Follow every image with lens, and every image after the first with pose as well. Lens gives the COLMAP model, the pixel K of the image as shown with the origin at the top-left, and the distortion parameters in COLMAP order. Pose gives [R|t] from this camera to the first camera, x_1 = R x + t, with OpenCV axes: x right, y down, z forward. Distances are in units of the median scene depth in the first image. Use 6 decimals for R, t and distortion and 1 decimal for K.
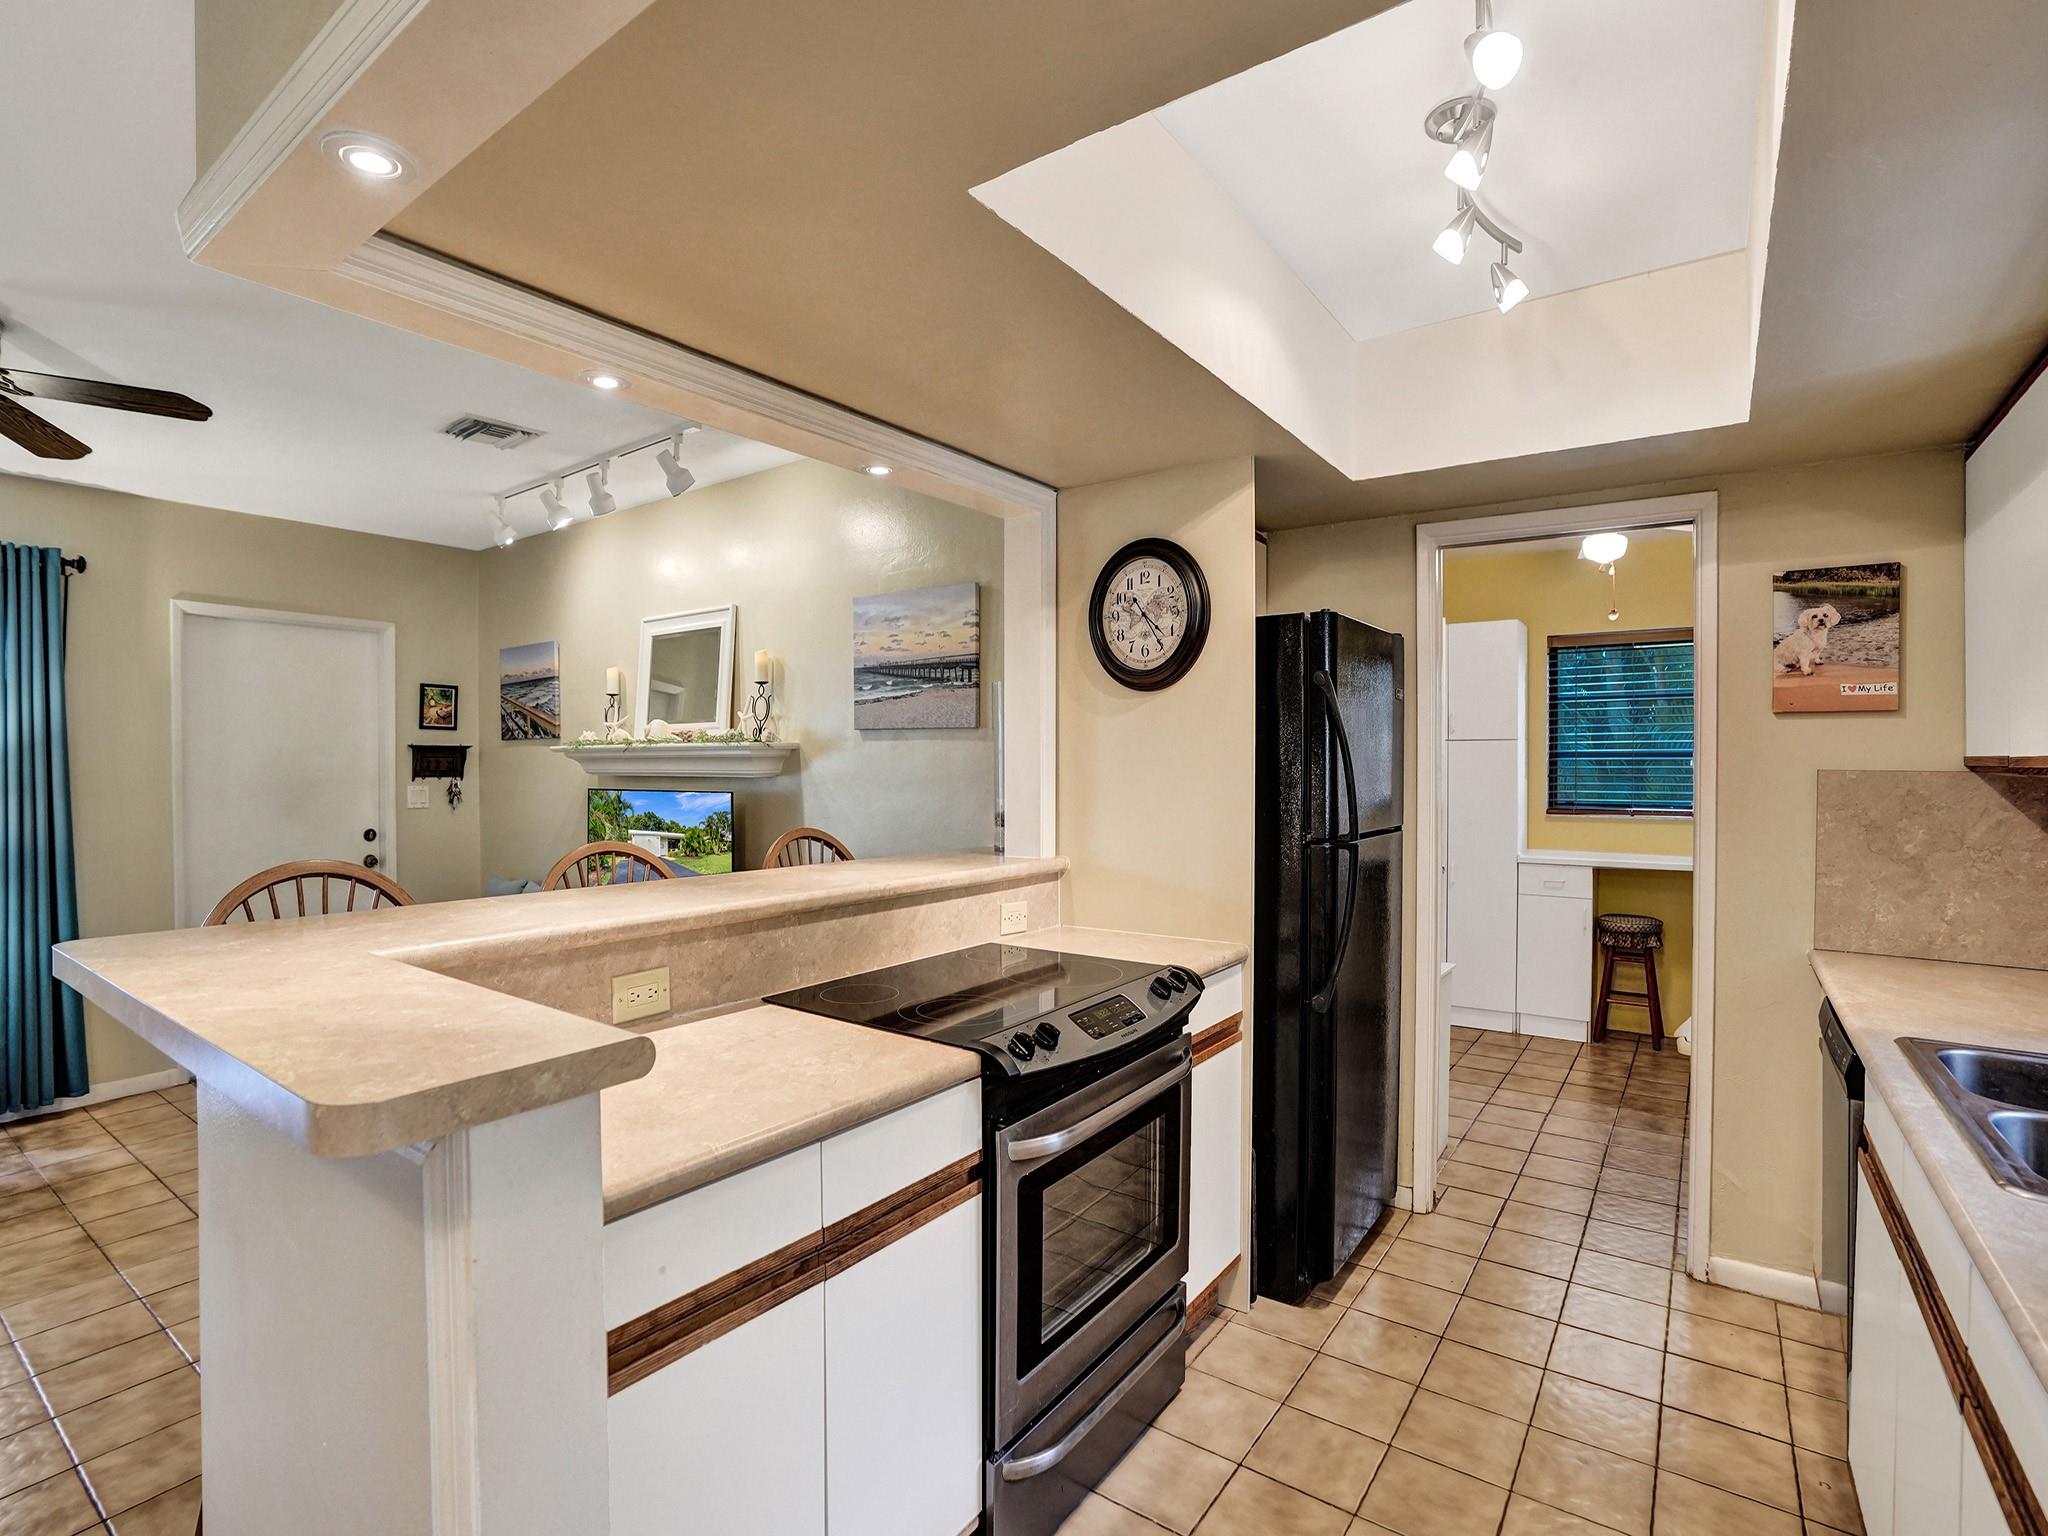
lens RADIAL K [[989.5, 0, 1024.0], [0, 989.5, 768.0], [0, 0, 1]] dist [-0.078241, 0.034075]
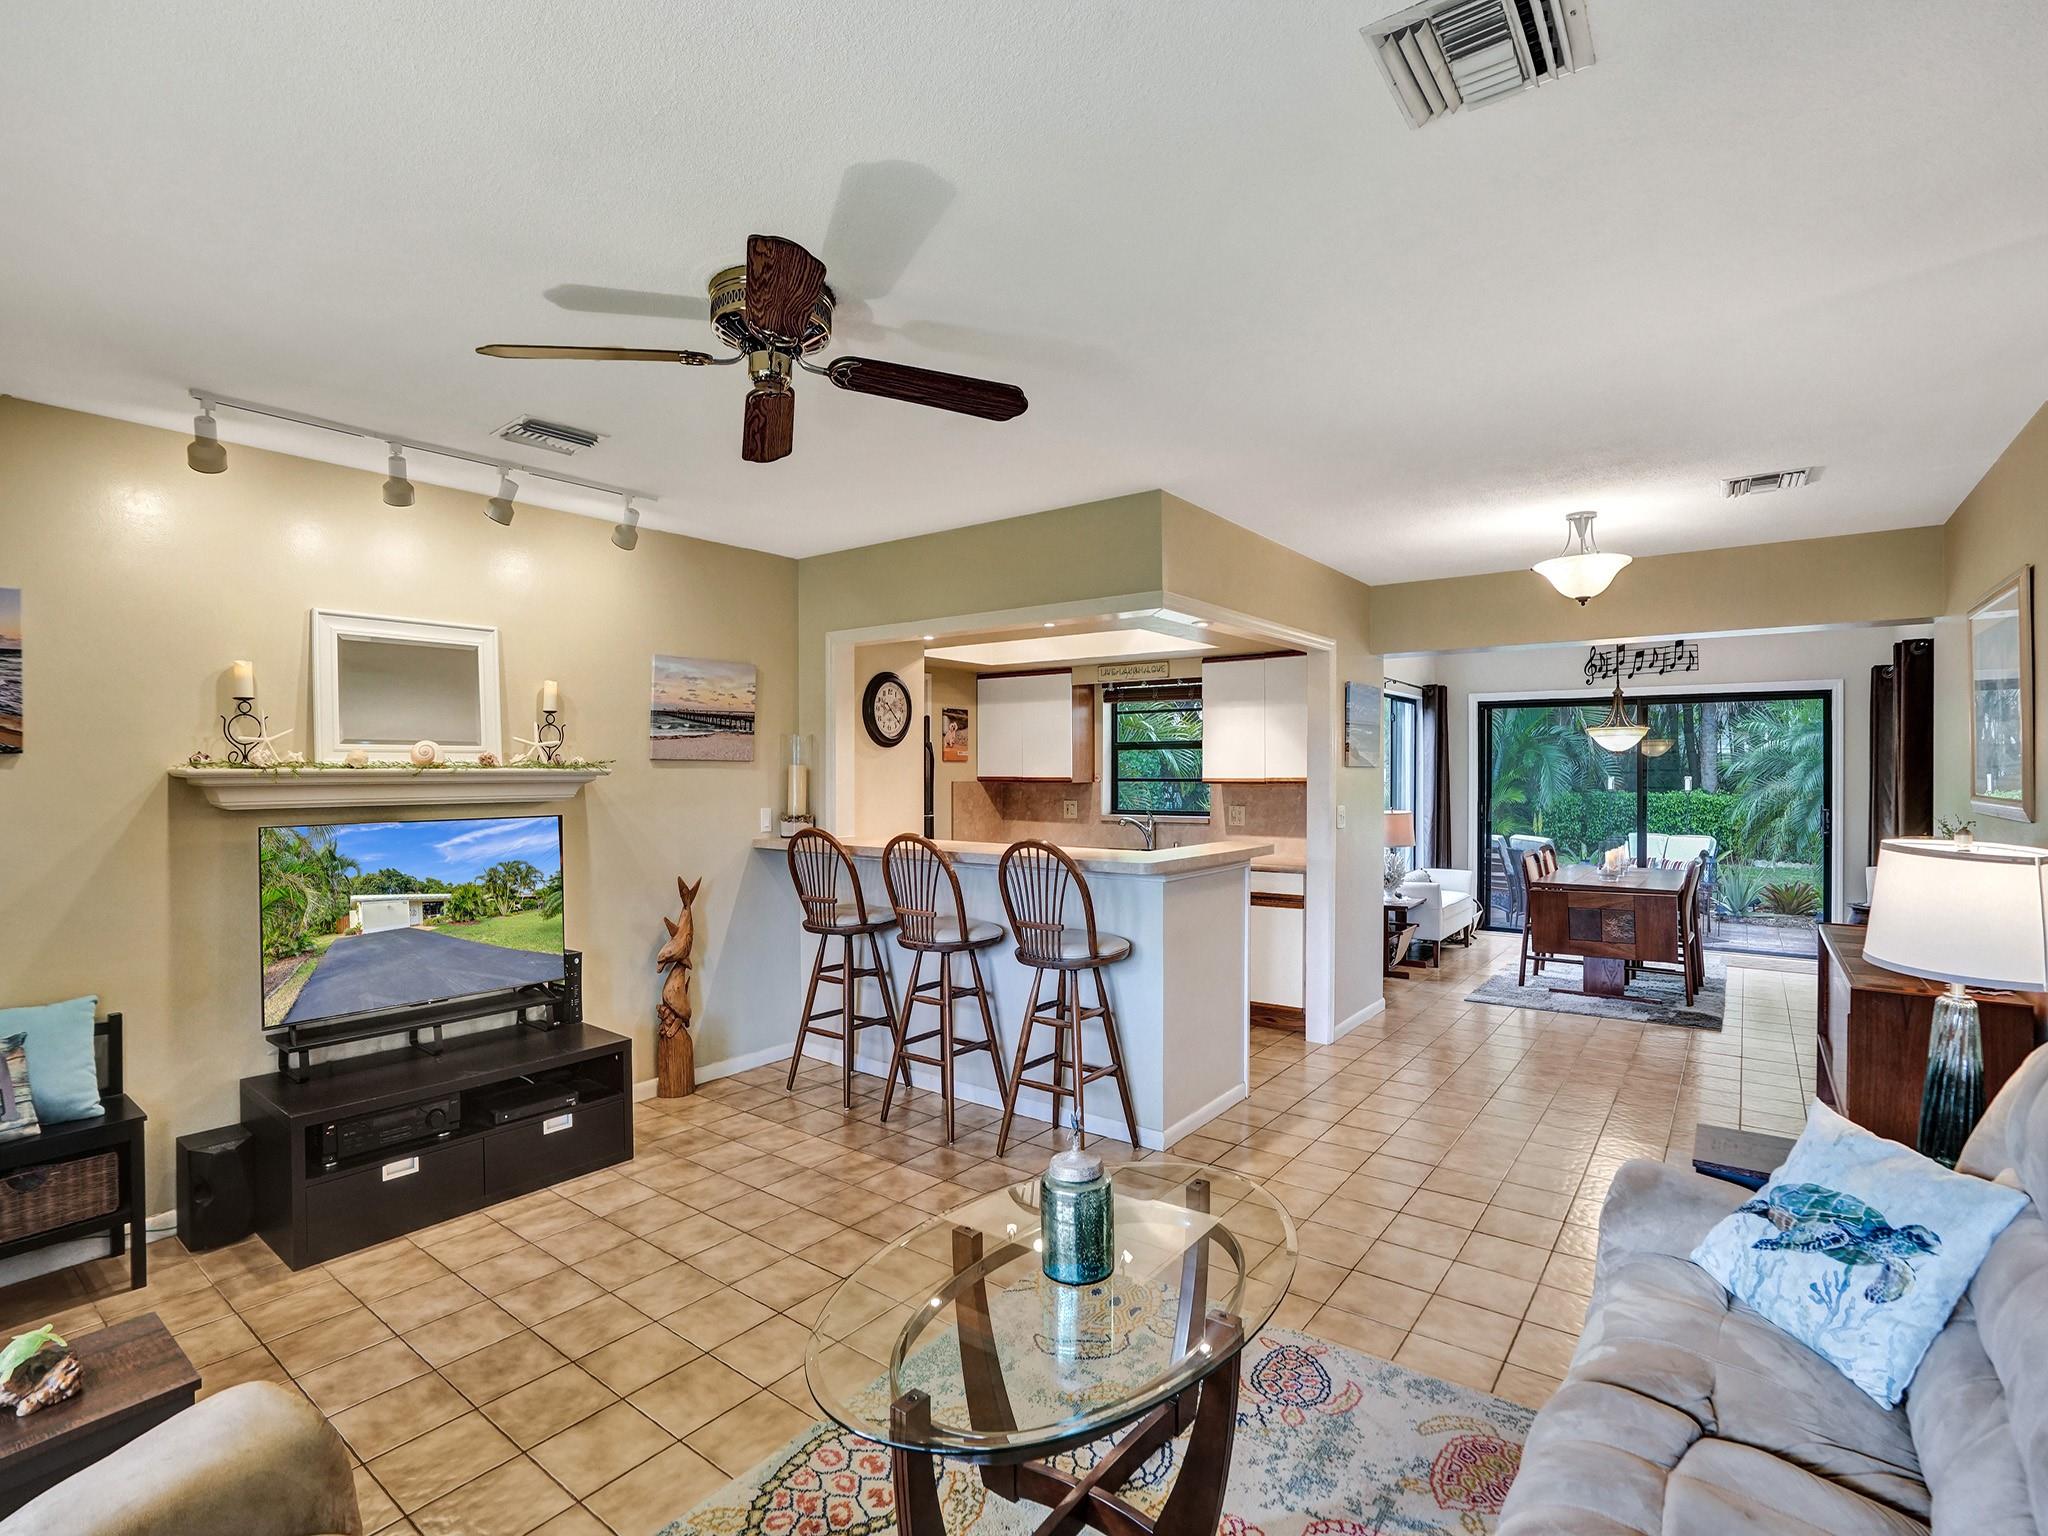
lens RADIAL K [[976.9, 0, 1026.3], [0, 976.9, 763.5], [0, 0, 1]] dist [-0.073707, 0.032281]
pose [[0.028749, 0.004290, 0.999577, -1.912970], [0.005075, 0.999977, -0.004438, -0.035126], [-0.999574, 0.005201, 0.028727, 0.674538]]
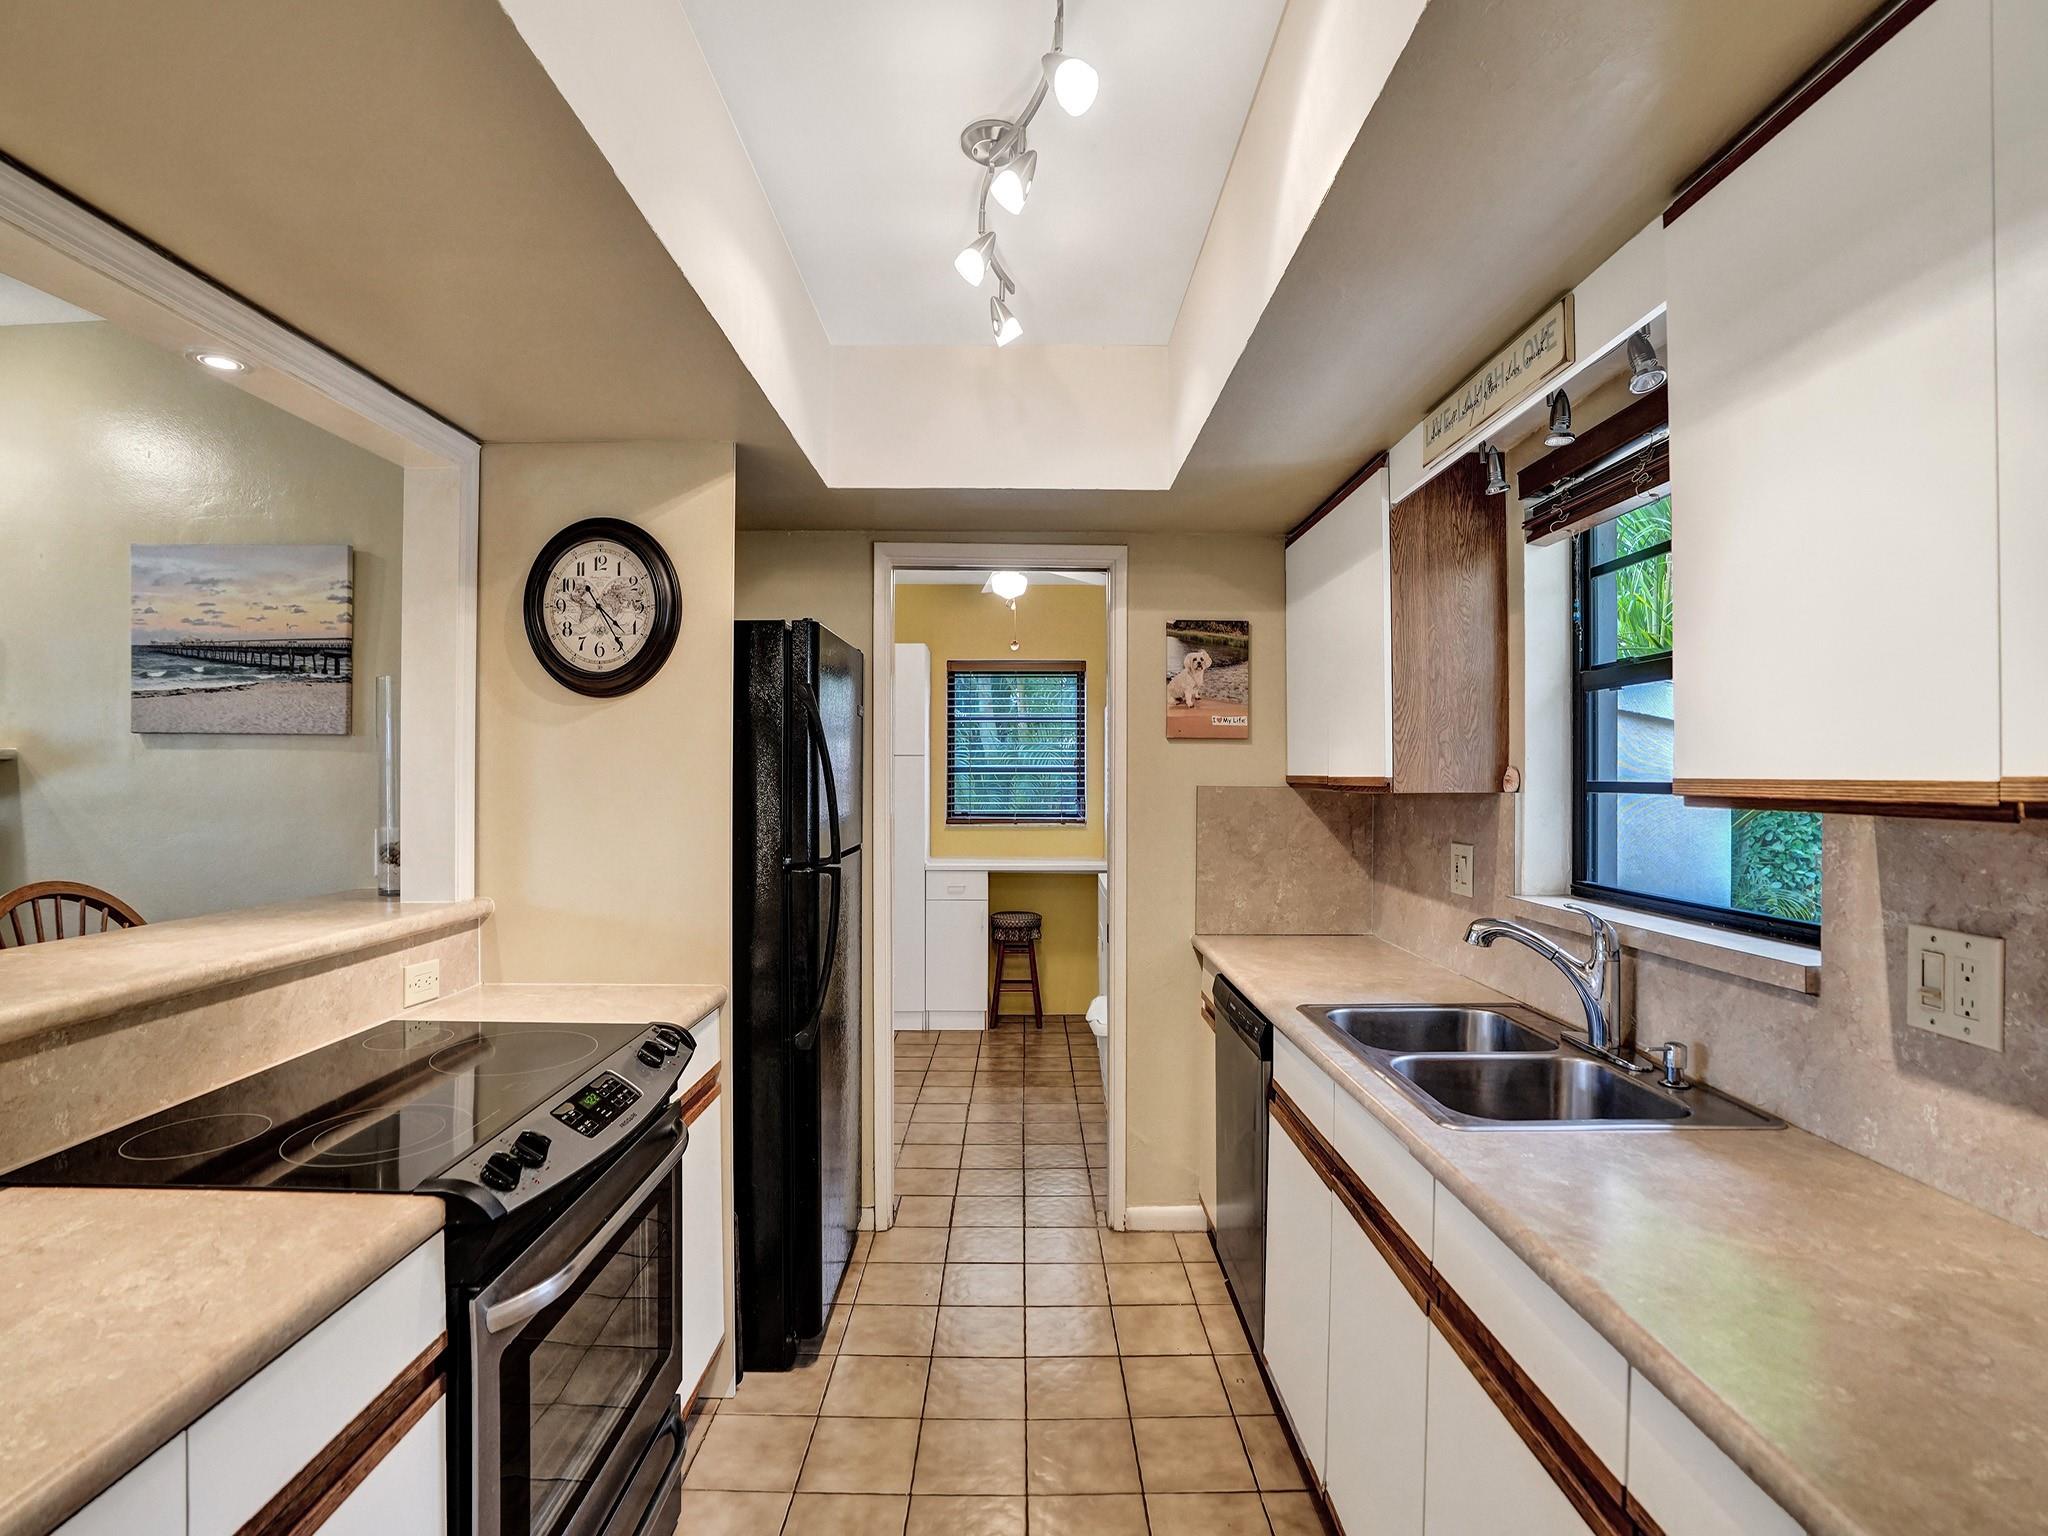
lens RADIAL K [[976.9, 0, 1026.3], [0, 976.9, 763.5], [0, 0, 1]] dist [-0.073707, 0.032281]
pose [[0.808796, 0.007531, 0.588042, -0.067345], [0.001700, 0.999884, -0.015144, -0.008046], [-0.588087, 0.013248, 0.808689, 0.120078]]
